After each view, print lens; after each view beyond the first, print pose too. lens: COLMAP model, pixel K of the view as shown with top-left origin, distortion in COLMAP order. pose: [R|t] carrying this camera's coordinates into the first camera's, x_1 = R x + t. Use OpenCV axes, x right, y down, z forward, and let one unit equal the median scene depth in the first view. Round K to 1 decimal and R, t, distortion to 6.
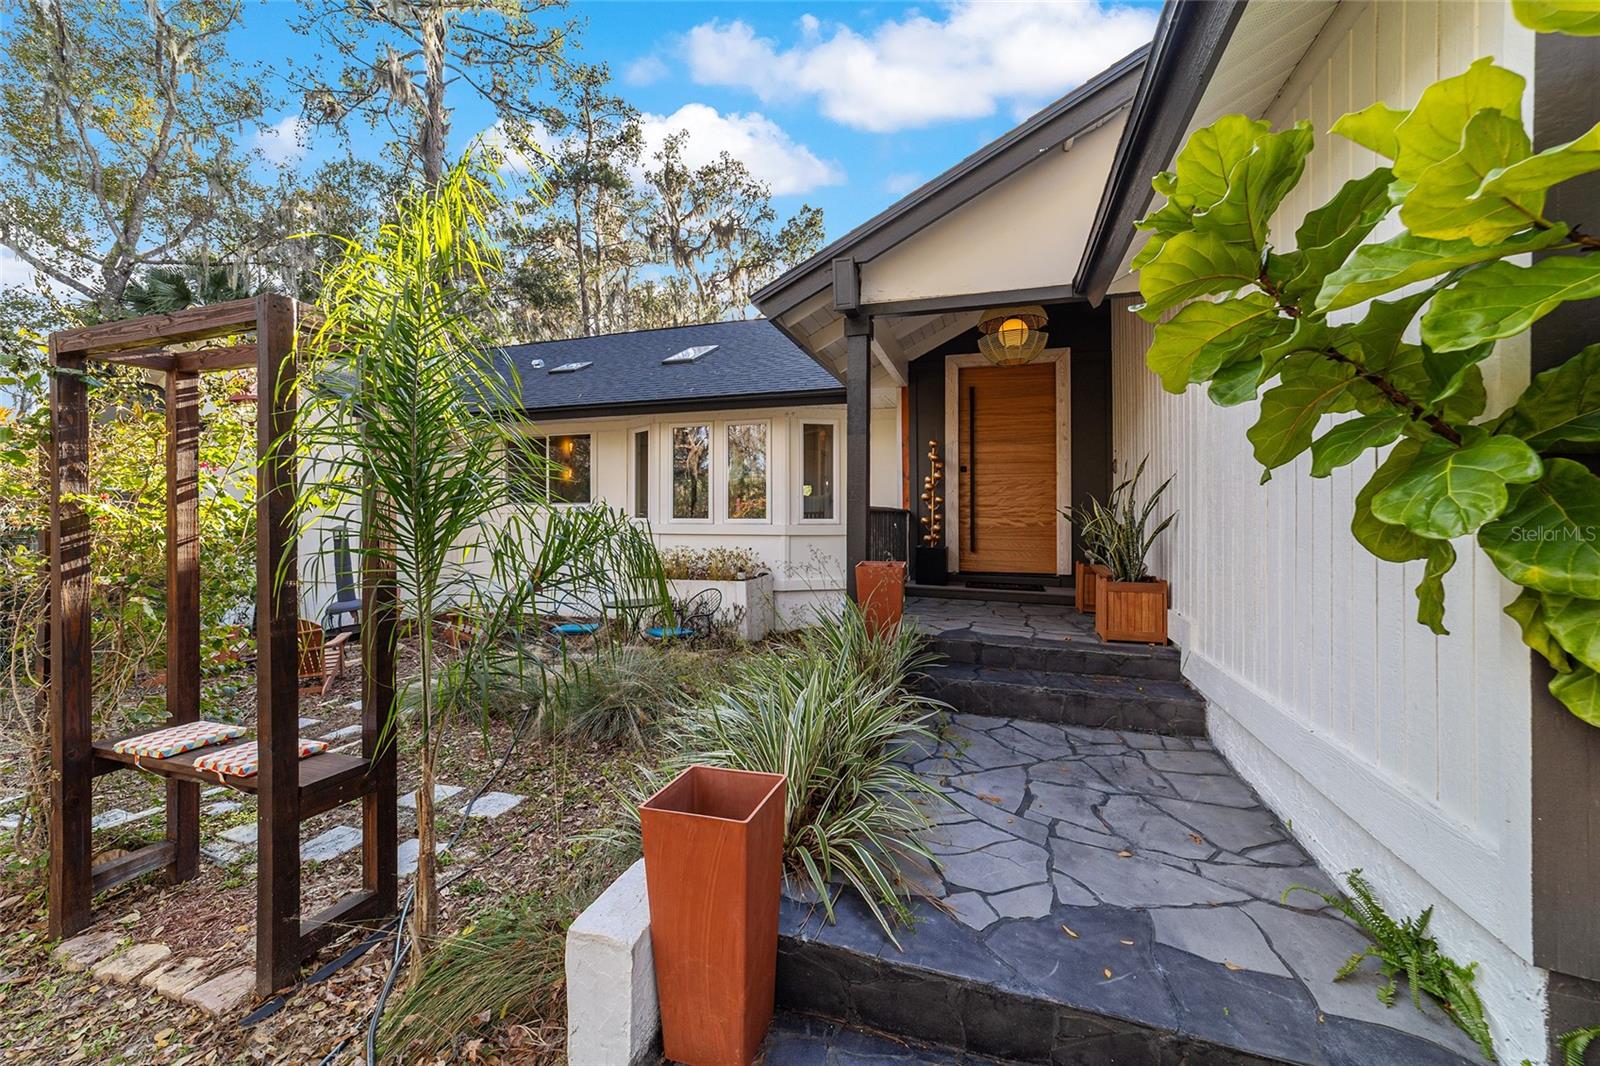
lens RADIAL K [[644.7, 0, 797.3], [0, 644.7, 507.9], [0, 0, 1]] dist [-0.001550, -0.000053]
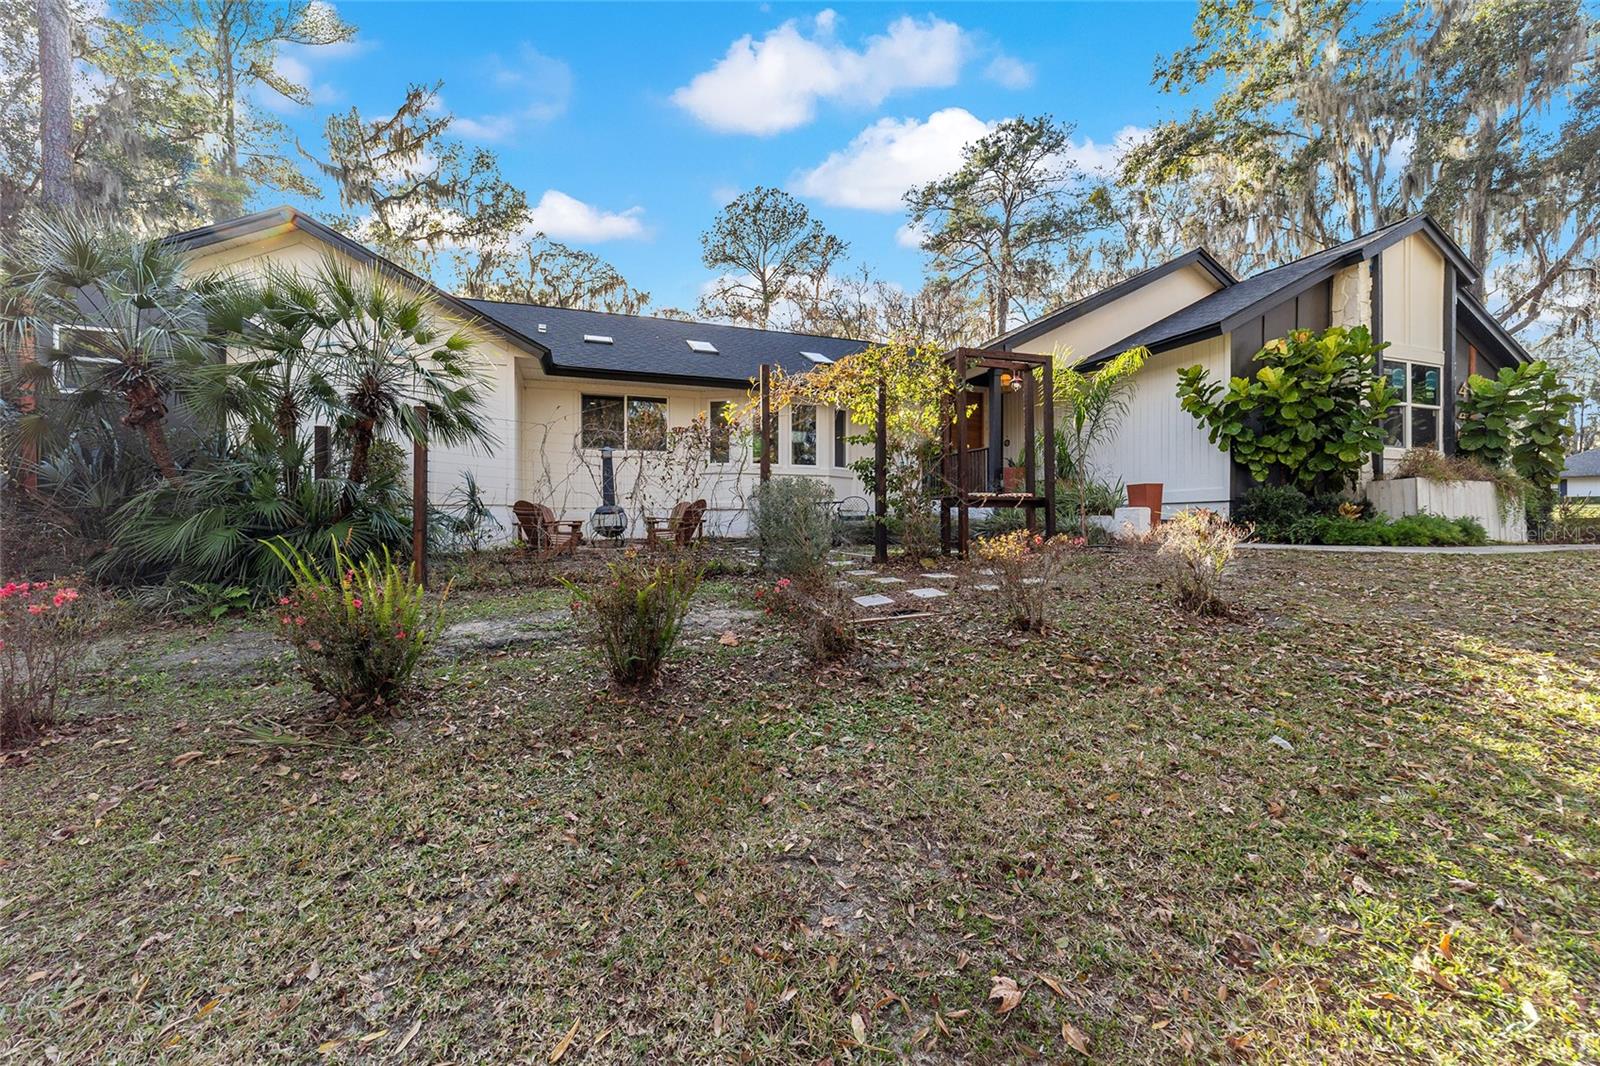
lens RADIAL K [[640.2, 0, 800.0], [0, 640.2, 533.0], [0, 0, 1]] dist [0.001870, 0.000134]
pose [[0.805531, -0.000842, 0.592553, -1.322354], [-0.015208, 0.999640, 0.022095, 0.195054], [-0.592358, -0.026810, 0.805229, -0.332638]]
